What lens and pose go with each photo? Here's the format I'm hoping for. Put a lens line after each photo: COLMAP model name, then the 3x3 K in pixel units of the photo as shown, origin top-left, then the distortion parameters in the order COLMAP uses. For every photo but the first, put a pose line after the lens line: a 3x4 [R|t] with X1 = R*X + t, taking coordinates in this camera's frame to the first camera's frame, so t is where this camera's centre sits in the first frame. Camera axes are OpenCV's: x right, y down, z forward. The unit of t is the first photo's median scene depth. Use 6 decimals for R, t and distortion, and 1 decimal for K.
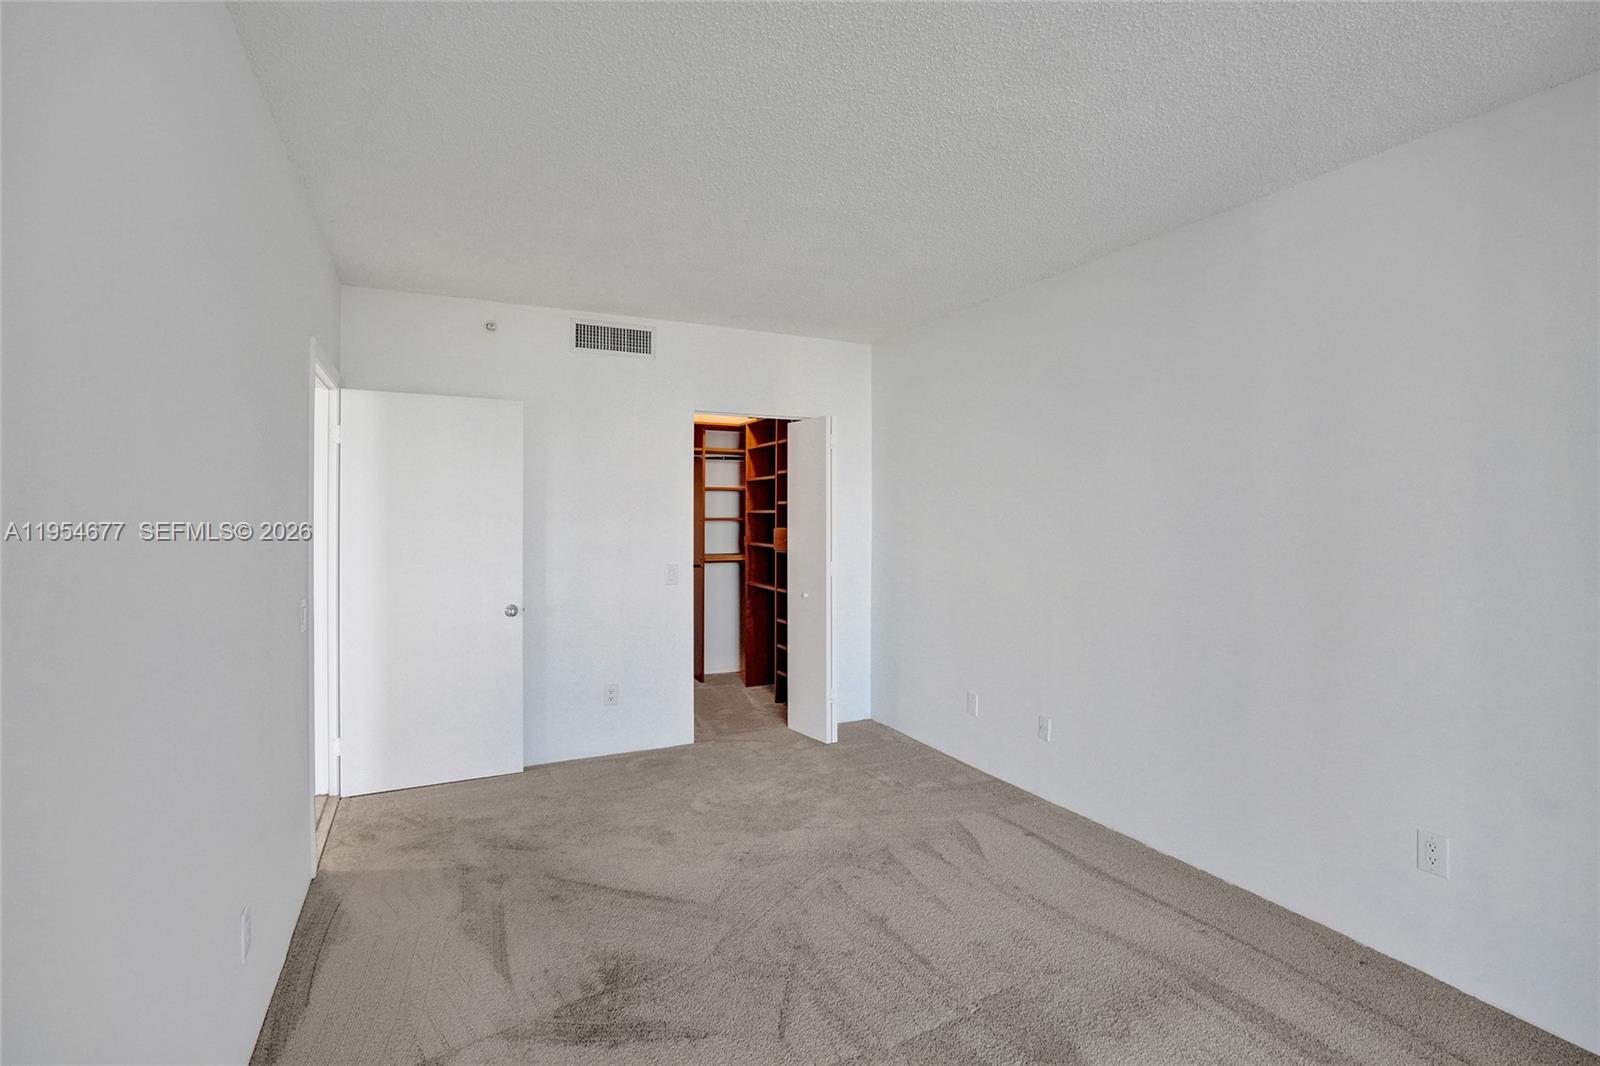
lens RADIAL K [[749.1, 0, 799.3], [0, 749.1, 509.9], [0, 0, 1]] dist [-0.061029, -0.000059]
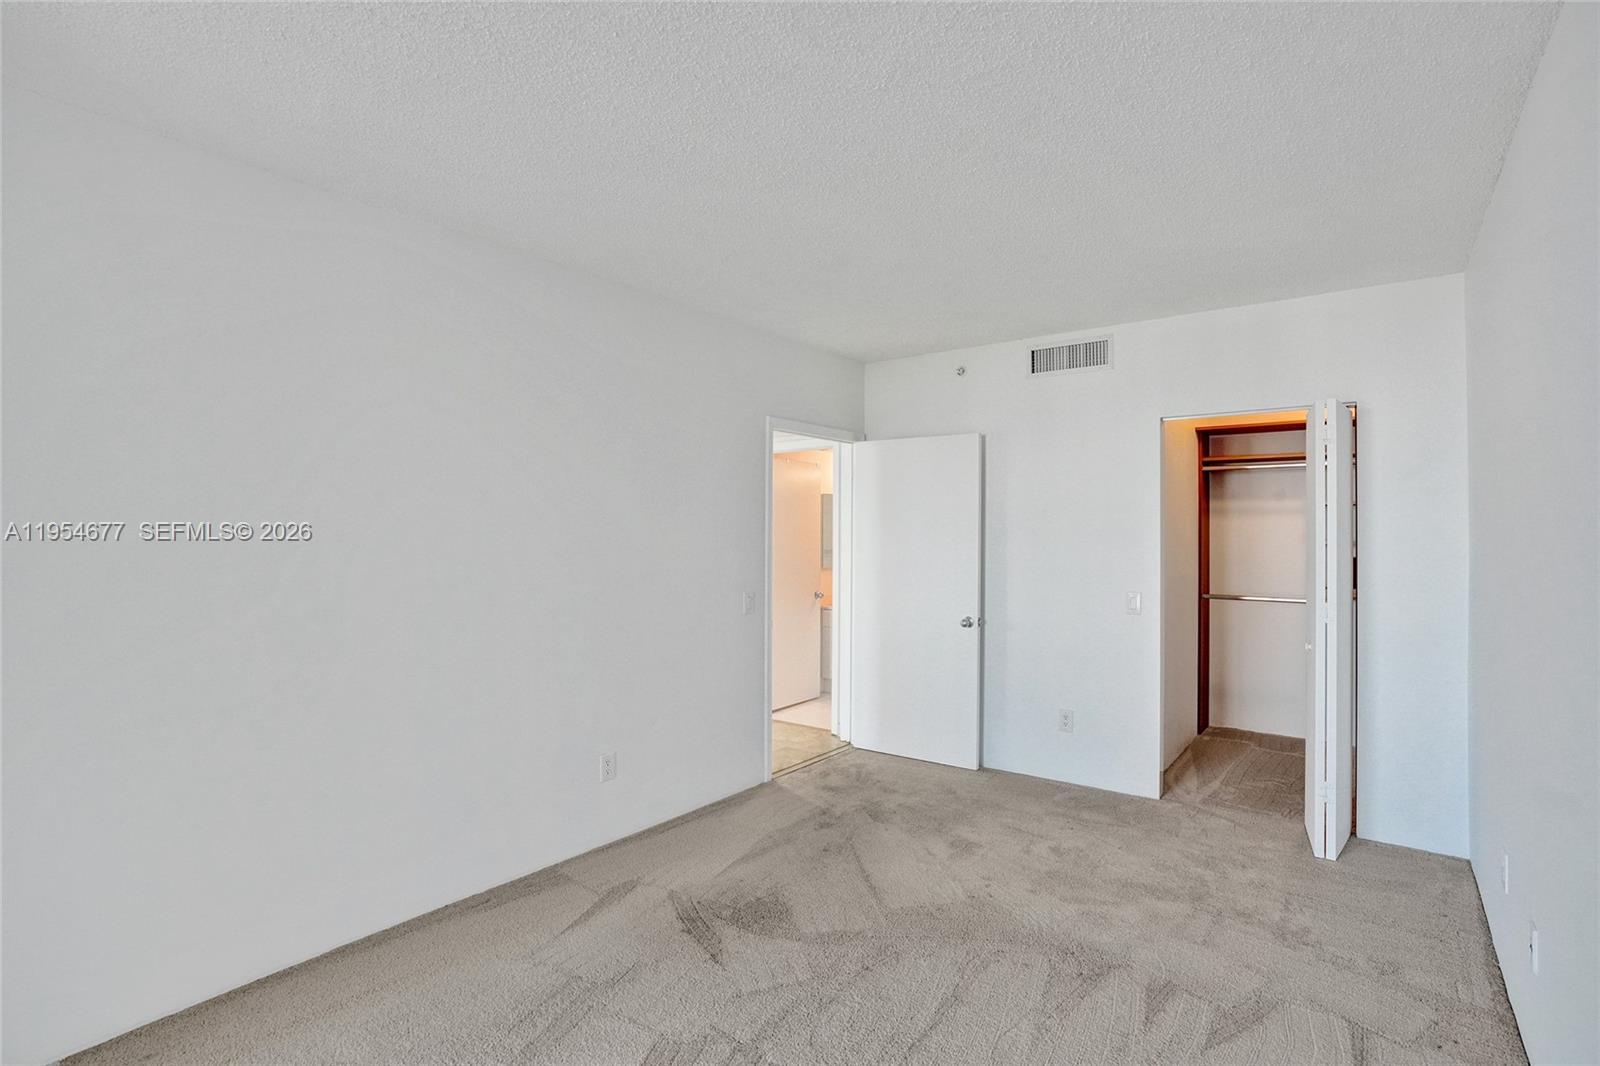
lens RADIAL K [[754.5, 0, 808.6], [0, 754.5, 525.5], [0, 0, 1]] dist [-0.068332, 0.028132]
pose [[0.436927, -0.007339, -0.899467, 0.525497], [0.006084, 0.999968, -0.005203, -0.005947], [0.899476, -0.003199, 0.436958, 0.287126]]
